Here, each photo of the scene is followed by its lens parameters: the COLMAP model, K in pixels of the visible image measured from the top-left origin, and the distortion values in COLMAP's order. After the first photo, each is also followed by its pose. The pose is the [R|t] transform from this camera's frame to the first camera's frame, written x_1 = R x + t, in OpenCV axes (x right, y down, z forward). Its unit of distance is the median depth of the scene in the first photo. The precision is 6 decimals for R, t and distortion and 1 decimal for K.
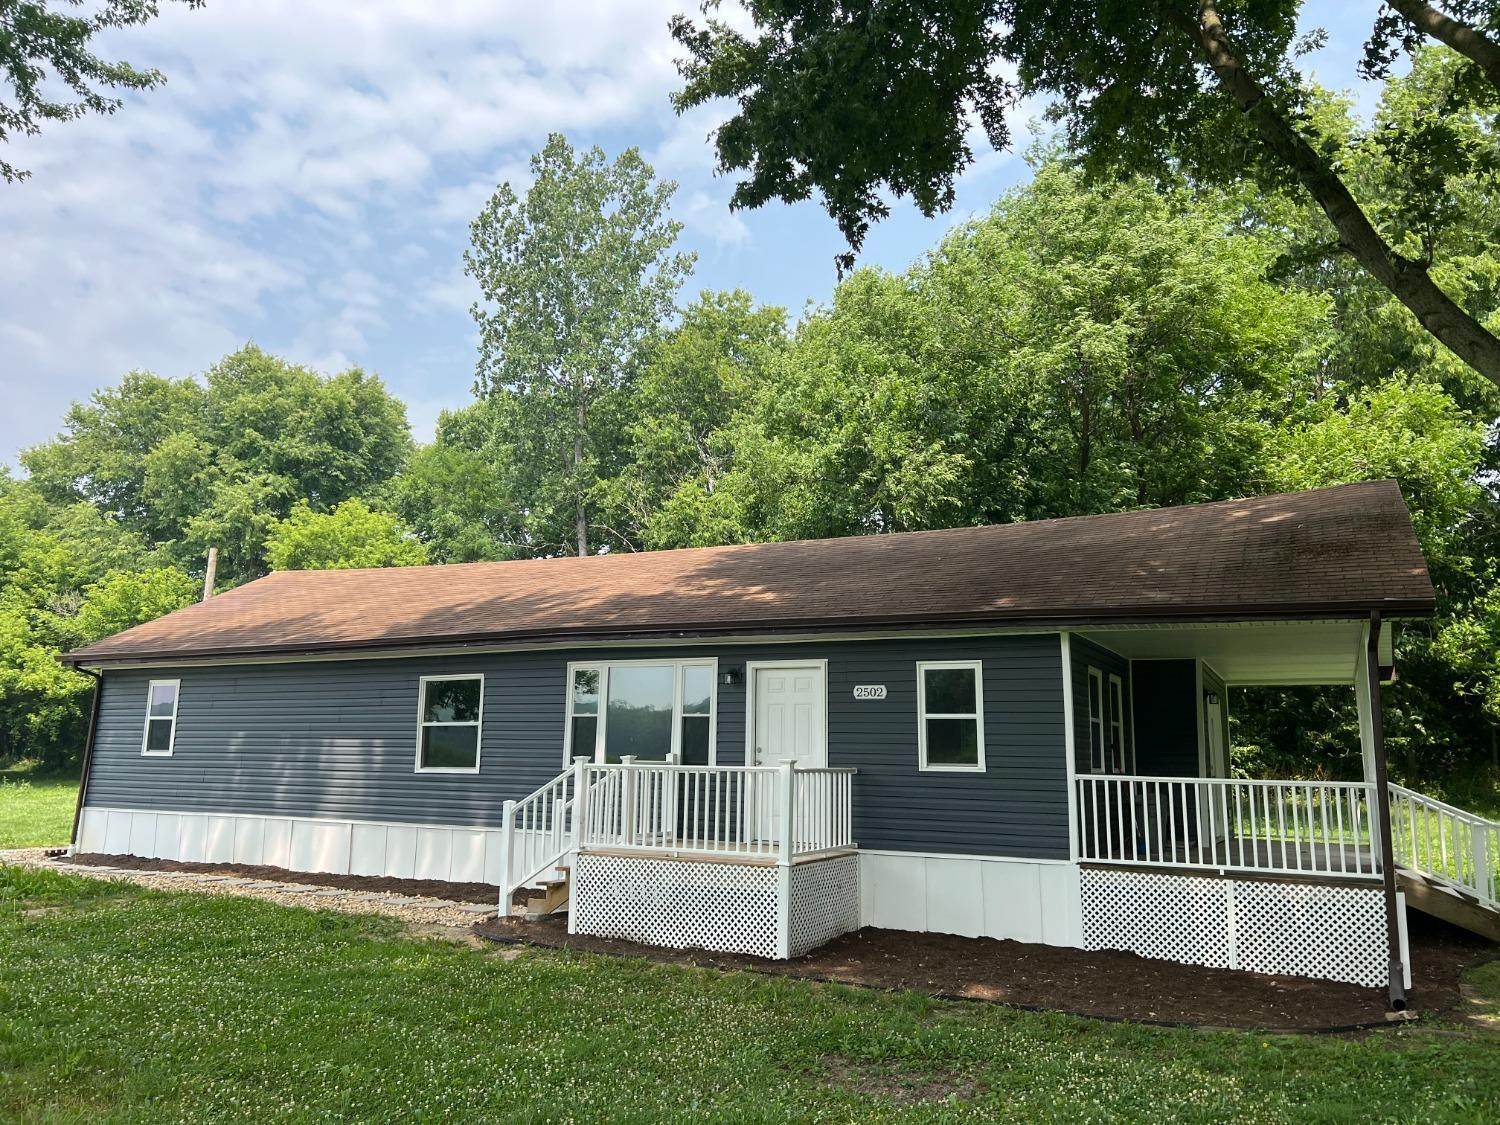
lens RADIAL K [[1125.4, 0, 750.0], [0, 1125.4, 562.5], [0, 0, 1]] dist [0.068091, -0.109756]
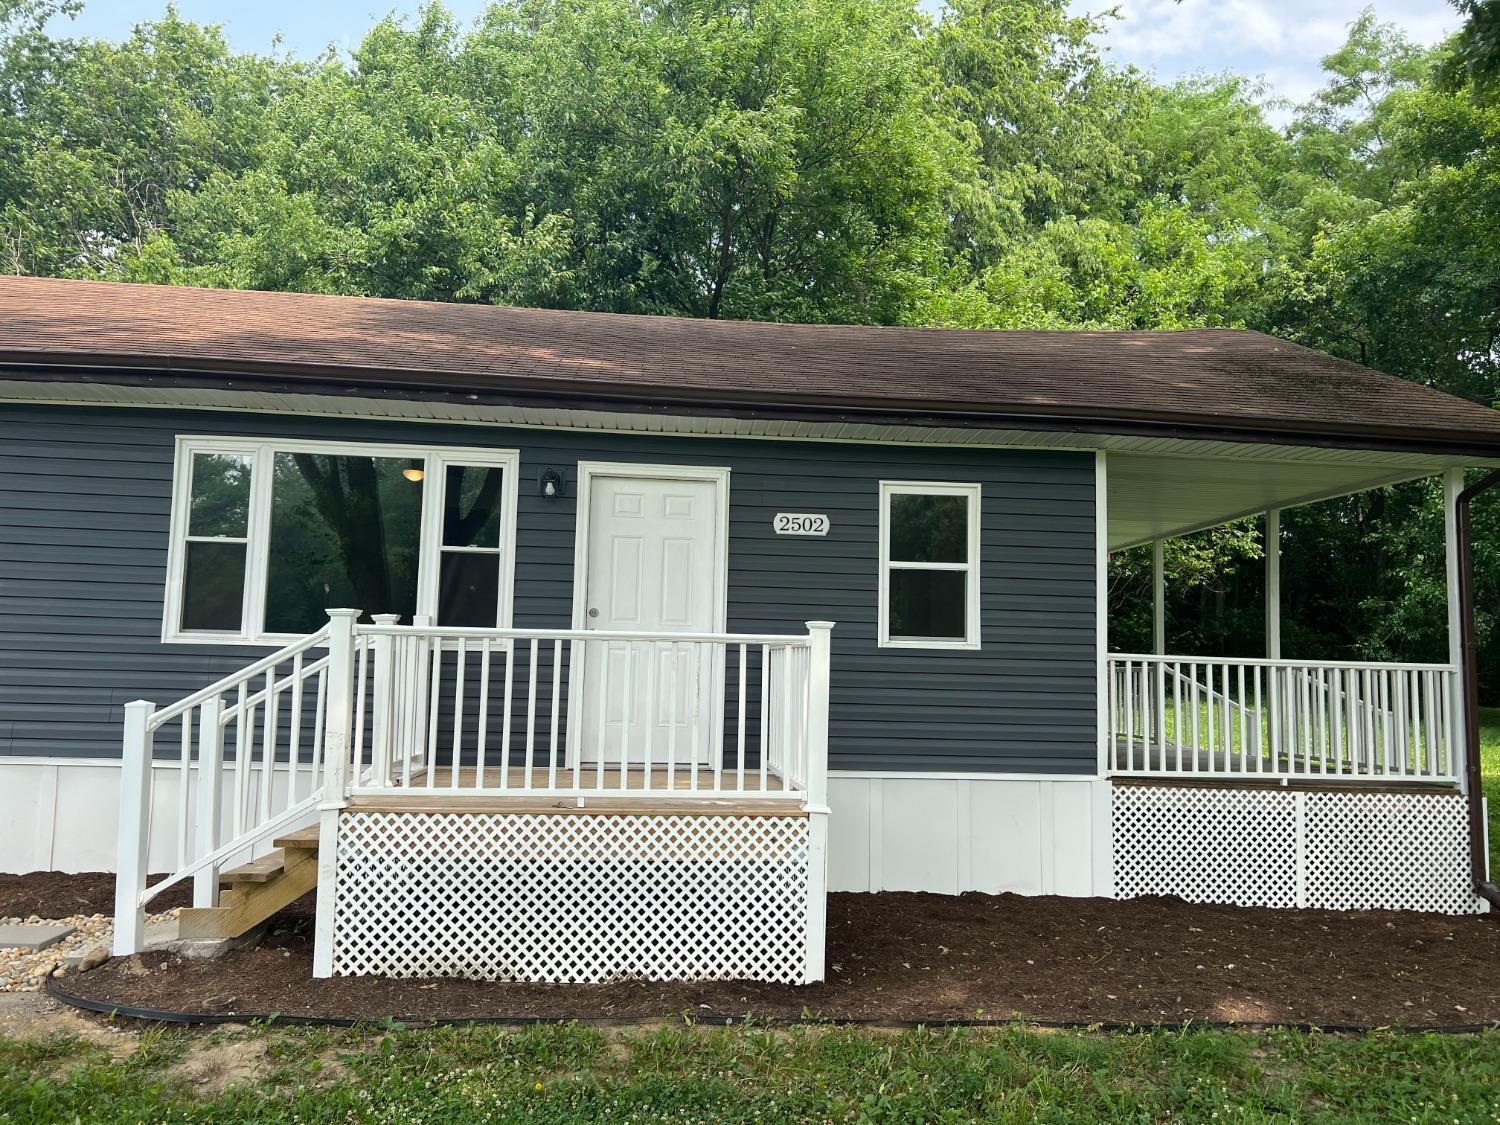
lens RADIAL K [[1120.3, 0, 742.2], [0, 1120.3, 562.3], [0, 0, 1]] dist [0.074678, -0.112938]
pose [[0.843472, 0.052125, 0.534639, -0.263915], [-0.099840, 0.993151, 0.060684, 0.106172], [-0.527814, -0.104564, 0.842899, 0.512658]]
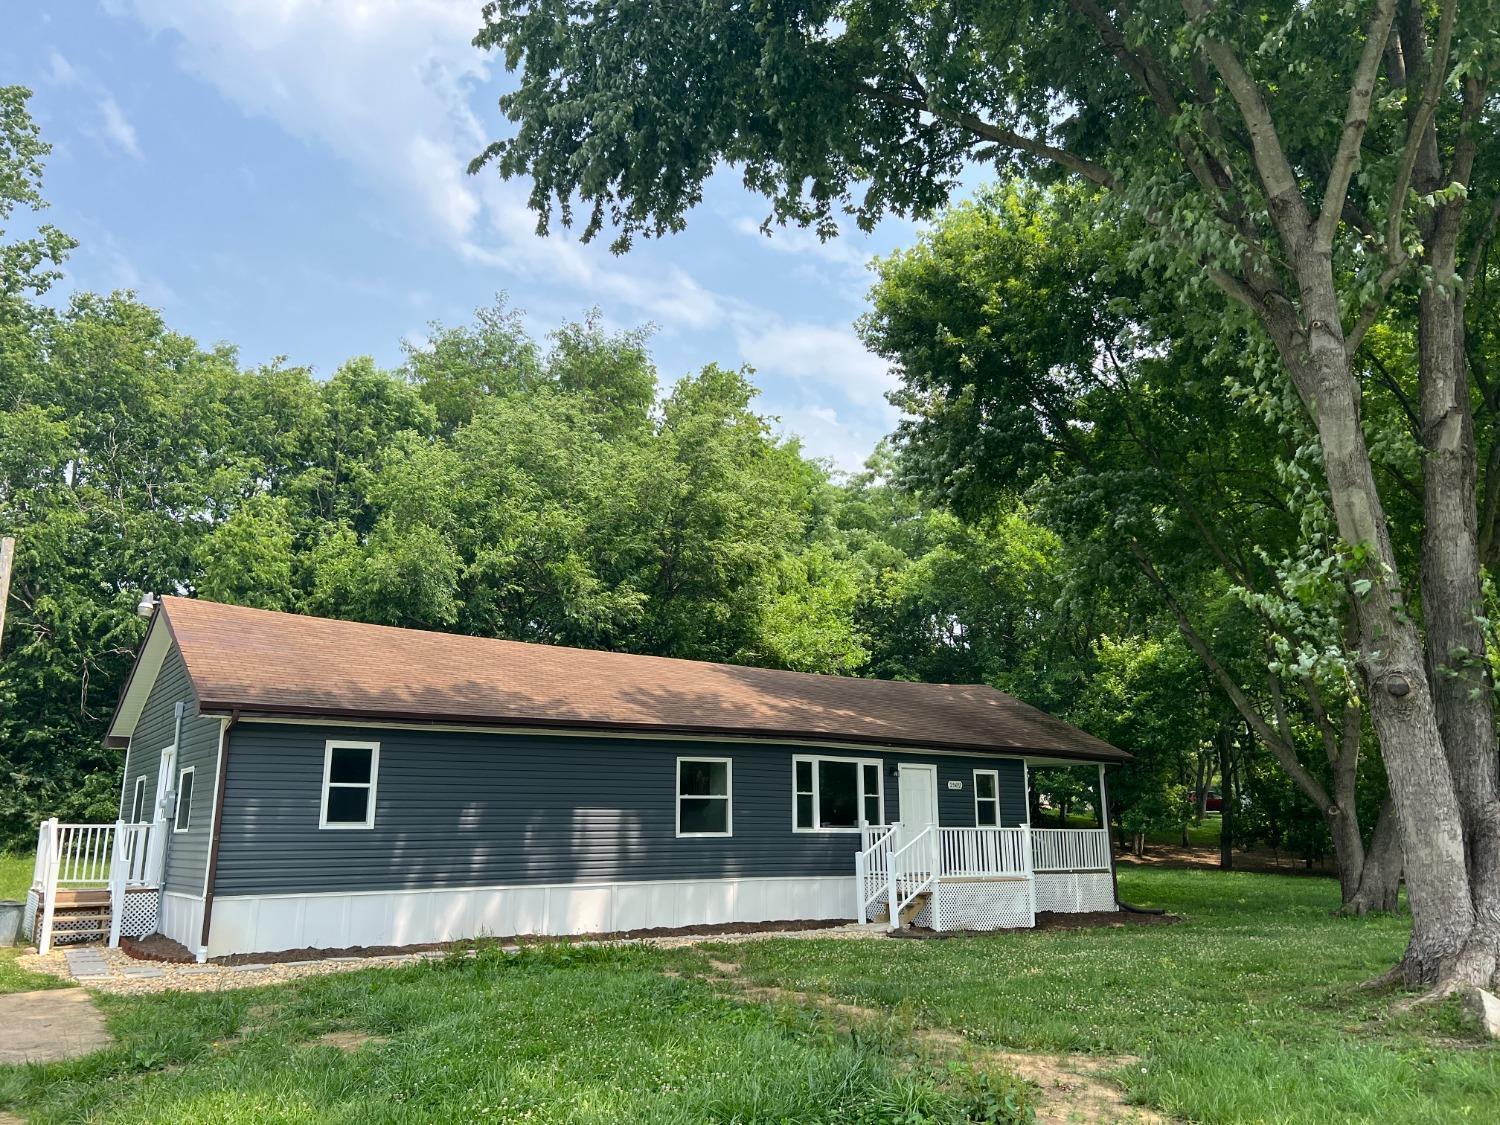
lens RADIAL K [[1130.5, 0, 758.9], [0, 1130.5, 567.1], [0, 0, 1]] dist [0.017040, -0.010952]
pose [[0.442597, 0.183051, 0.877838, -1.754008], [-0.149220, 0.980329, -0.129188, 0.056624], [-0.884218, -0.073813, 0.461205, 0.490634]]
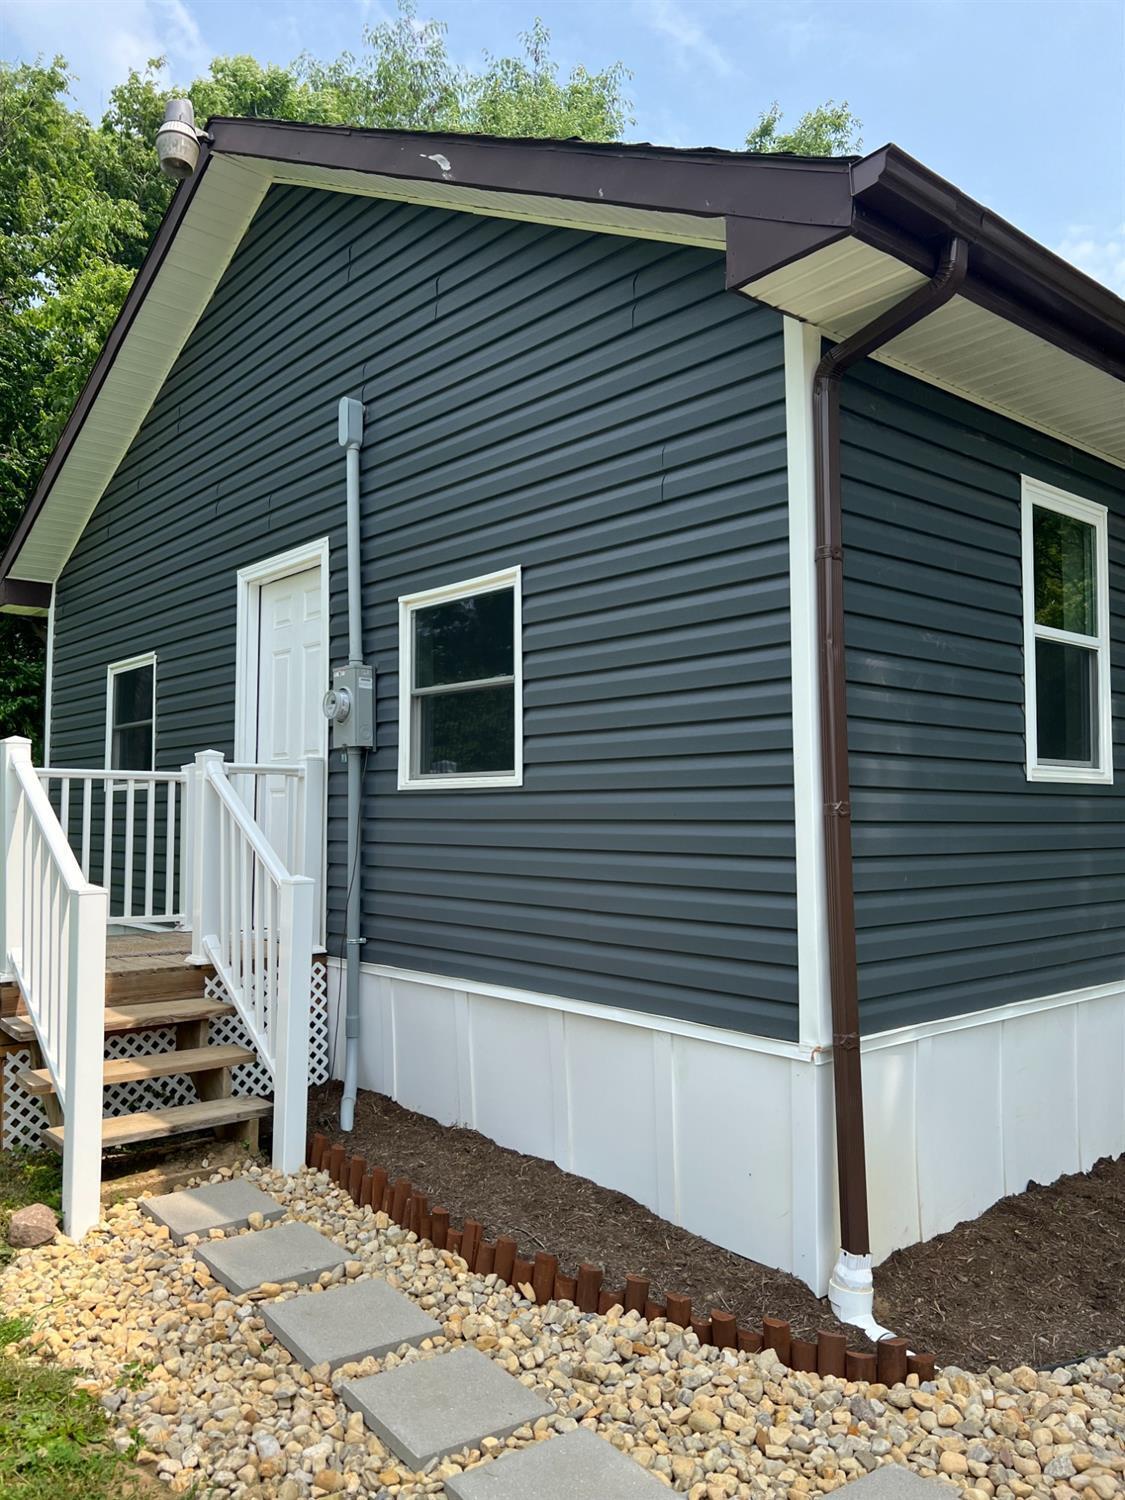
lens RADIAL K [[1125.4, 0, 560.7], [0, 1125.4, 757.0], [0, 0, 1]] dist [0.068091, -0.109756]
pose [[0.372109, 0.027163, 0.927791, -1.191269], [-0.164661, 0.985649, 0.037183, 0.257964], [-0.913467, -0.166607, 0.371242, 1.496119]]
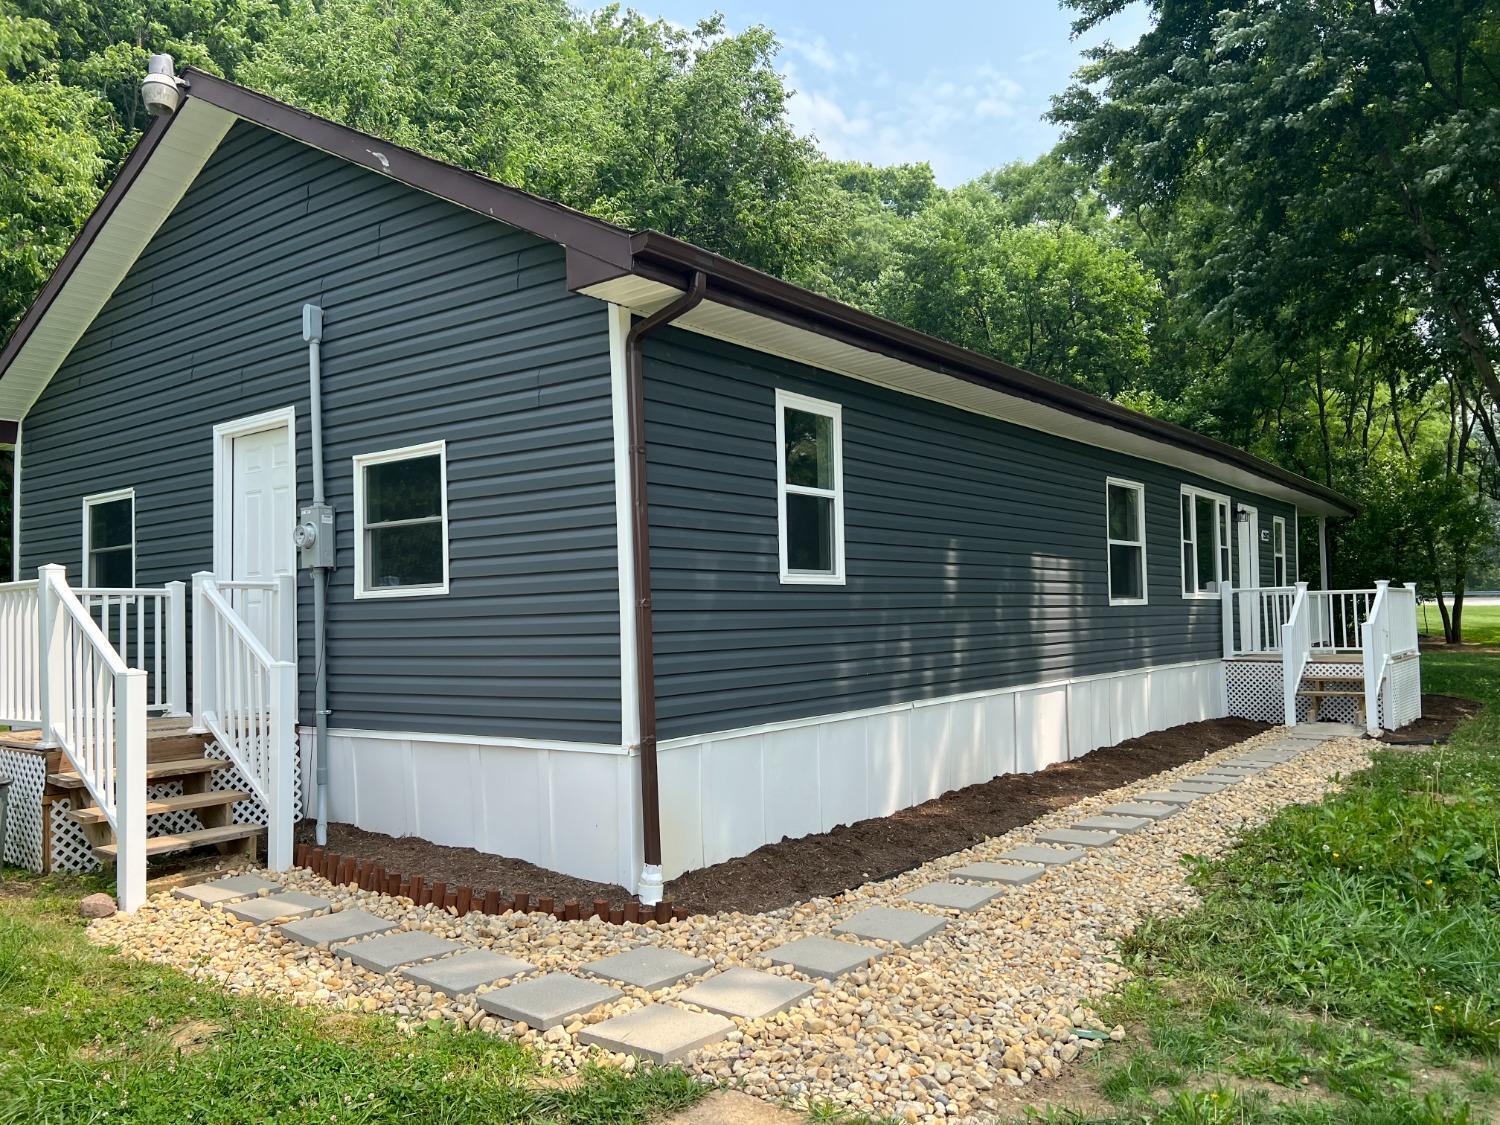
lens RADIAL K [[1130.5, 0, 758.9], [0, 1130.5, 567.1], [0, 0, 1]] dist [0.017040, -0.010952]
pose [[0.163911, 0.019147, 0.986289, -1.359665], [-0.154157, 0.988025, 0.006438, 0.244334], [-0.974356, -0.153099, 0.164900, 1.412495]]
